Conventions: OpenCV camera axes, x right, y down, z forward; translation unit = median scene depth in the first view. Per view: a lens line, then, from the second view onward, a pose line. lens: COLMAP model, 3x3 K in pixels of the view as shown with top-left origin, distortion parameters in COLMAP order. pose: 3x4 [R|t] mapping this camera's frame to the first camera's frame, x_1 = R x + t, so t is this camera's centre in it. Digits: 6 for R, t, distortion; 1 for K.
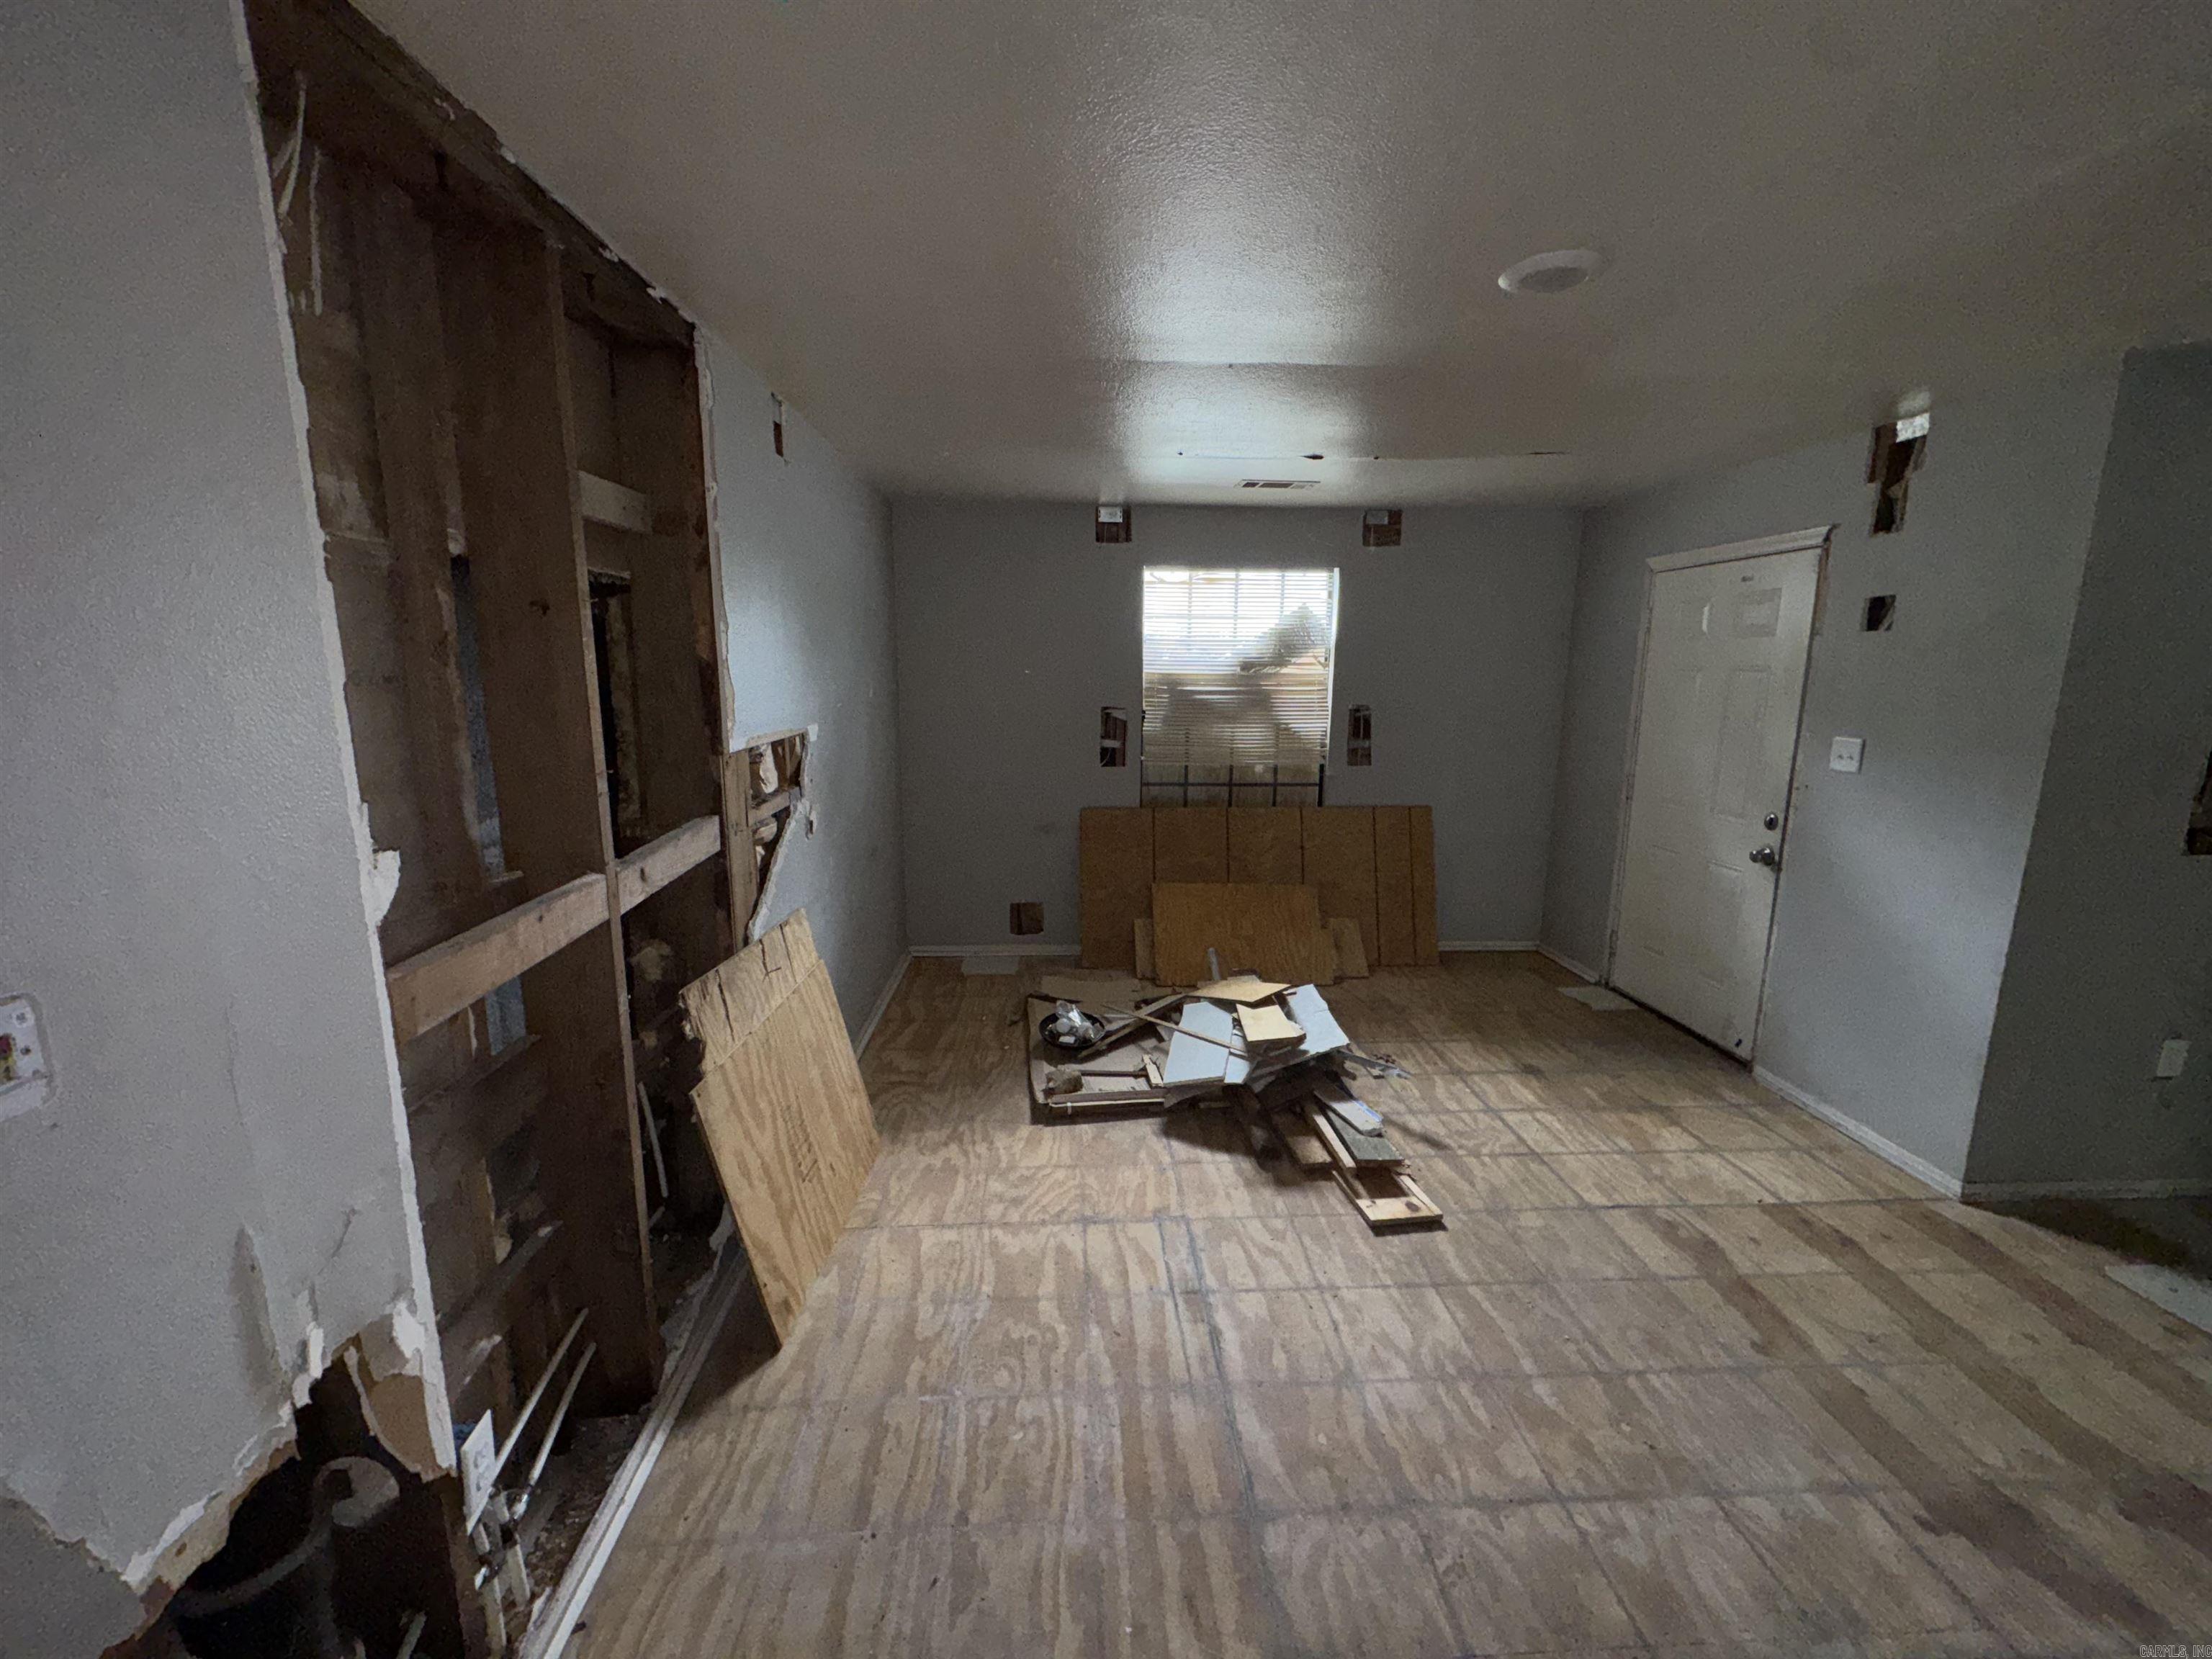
lens RADIAL K [[885.5, 0, 1106.0], [0, 885.5, 829.5], [0, 0, 1]] dist [0.002512, 0.000448]
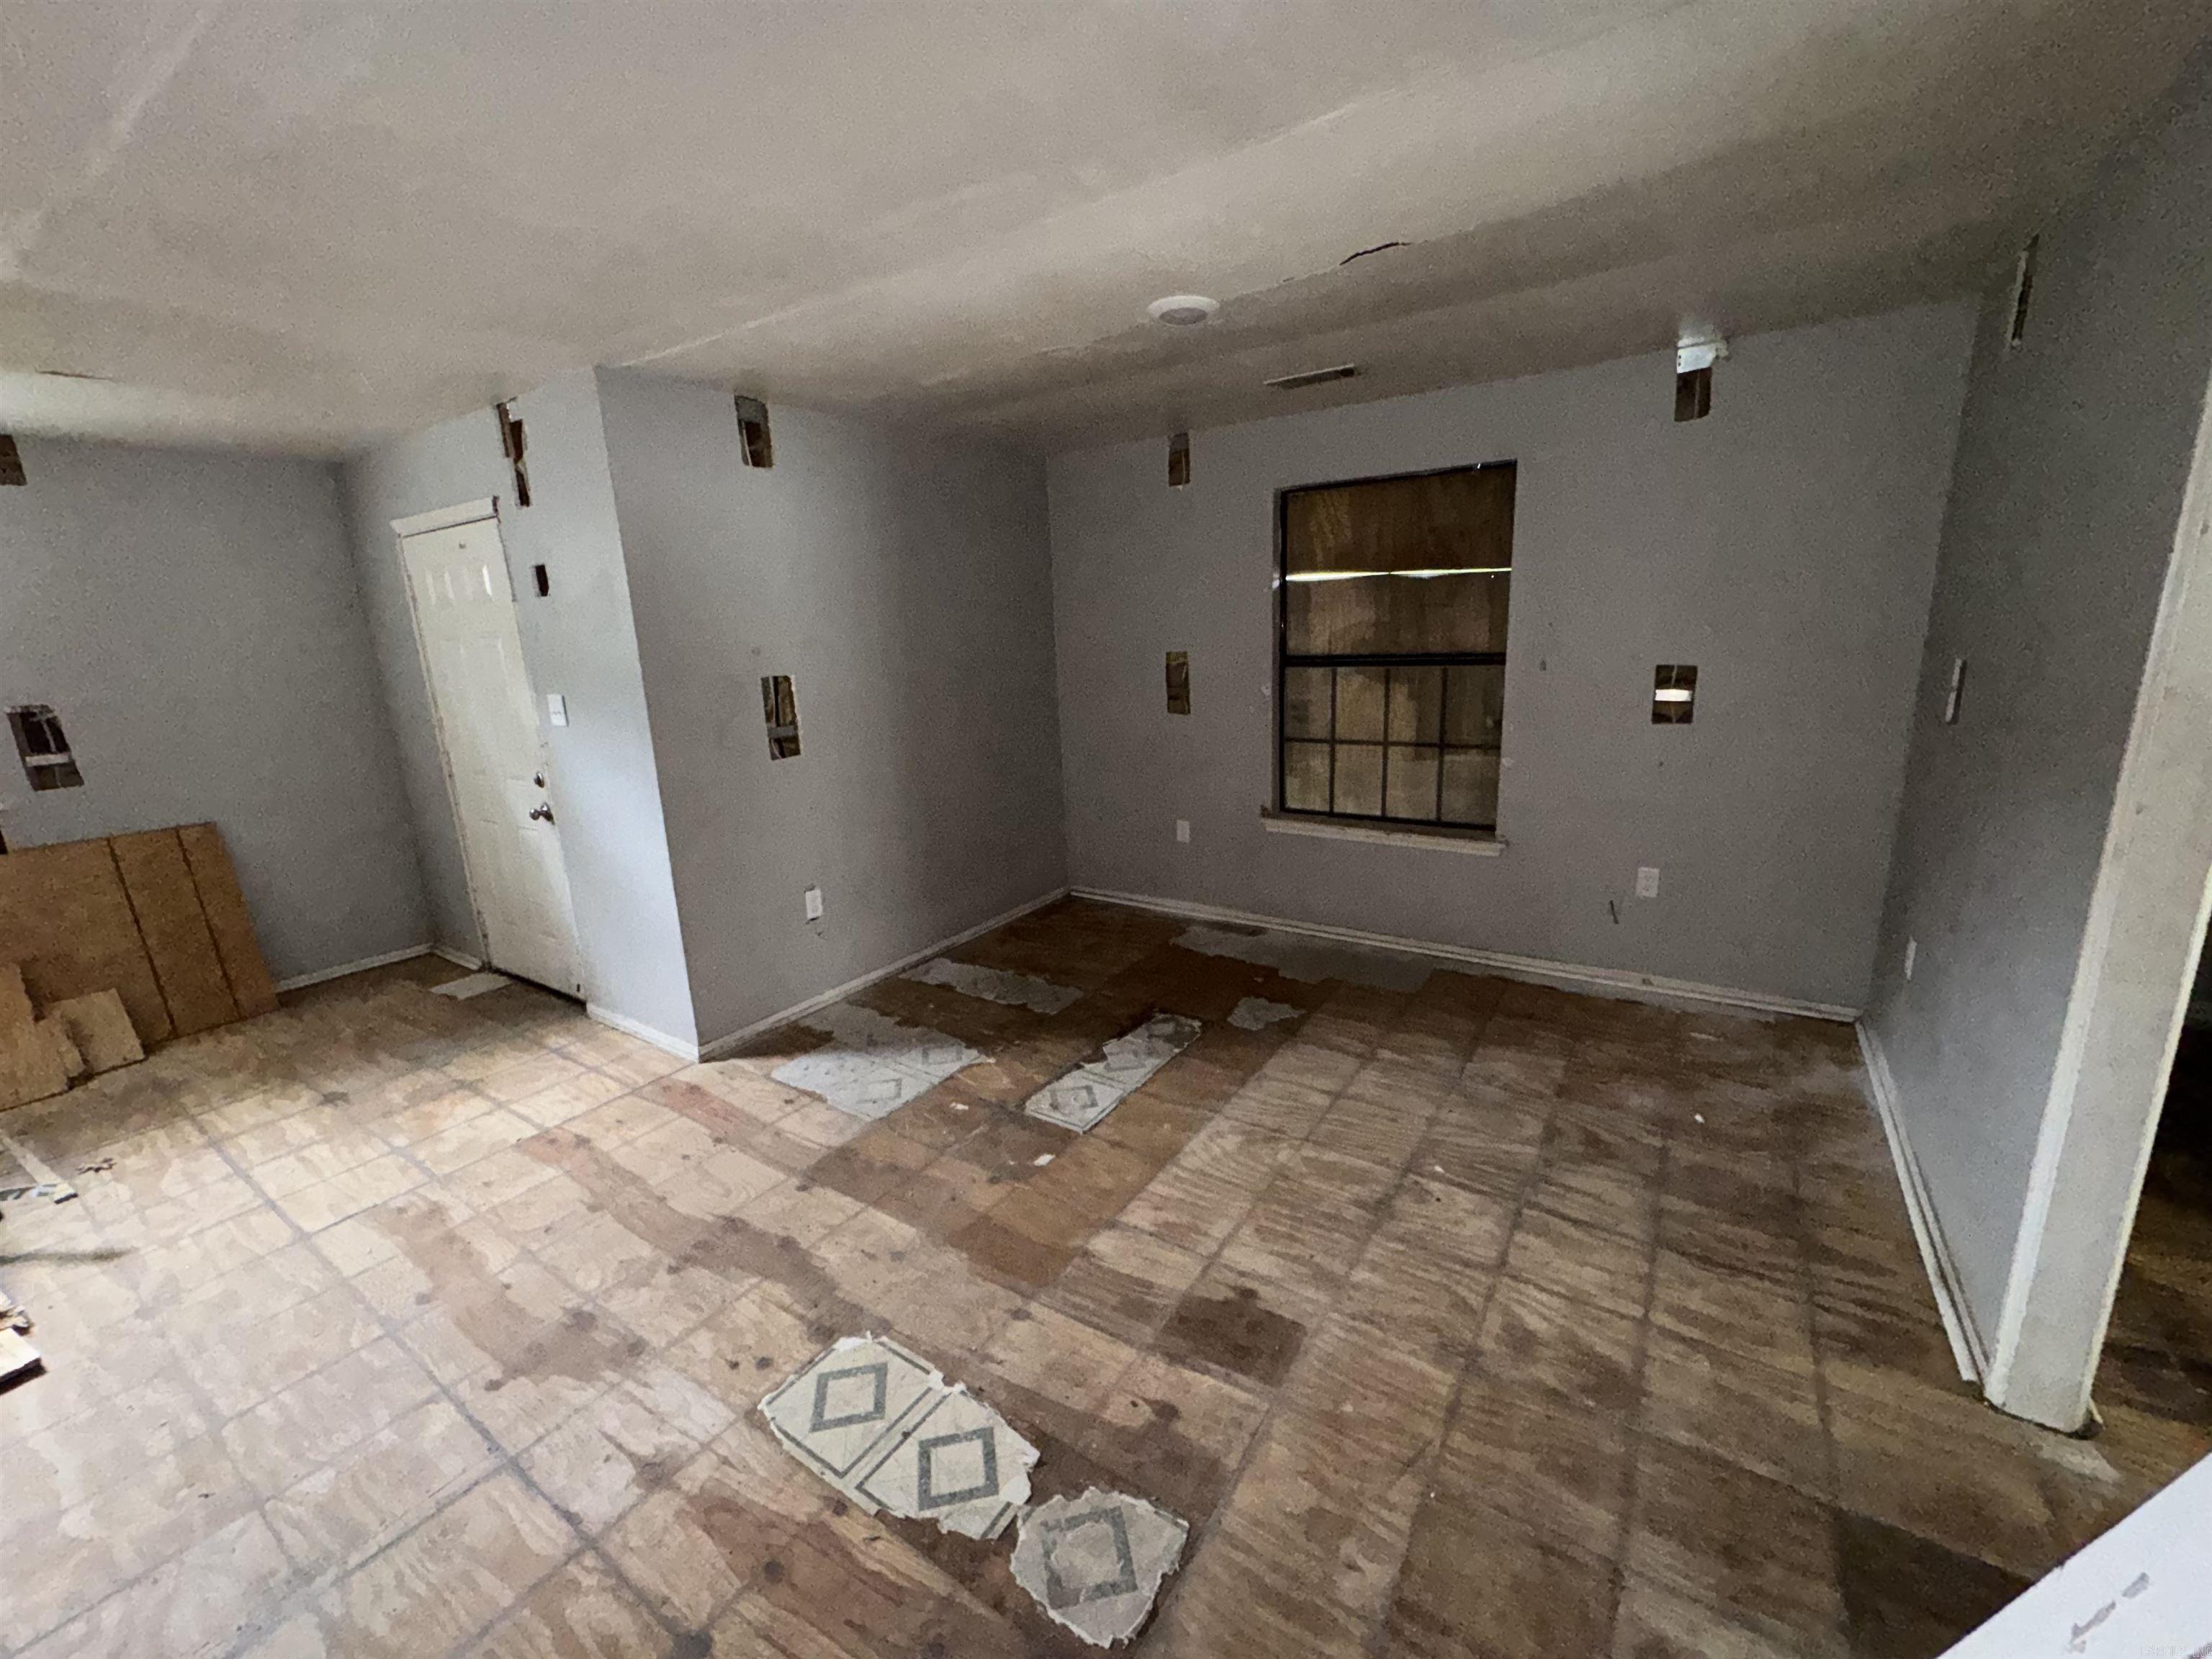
lens RADIAL K [[885.5, 0, 1106.0], [0, 885.5, 829.5], [0, 0, 1]] dist [0.002512, 0.000448]
pose [[0.606021, -0.209008, 0.767499, 0.367246], [0.186544, 0.975298, 0.118301, 0.054944], [-0.773266, 0.071479, 0.630040, -0.200786]]
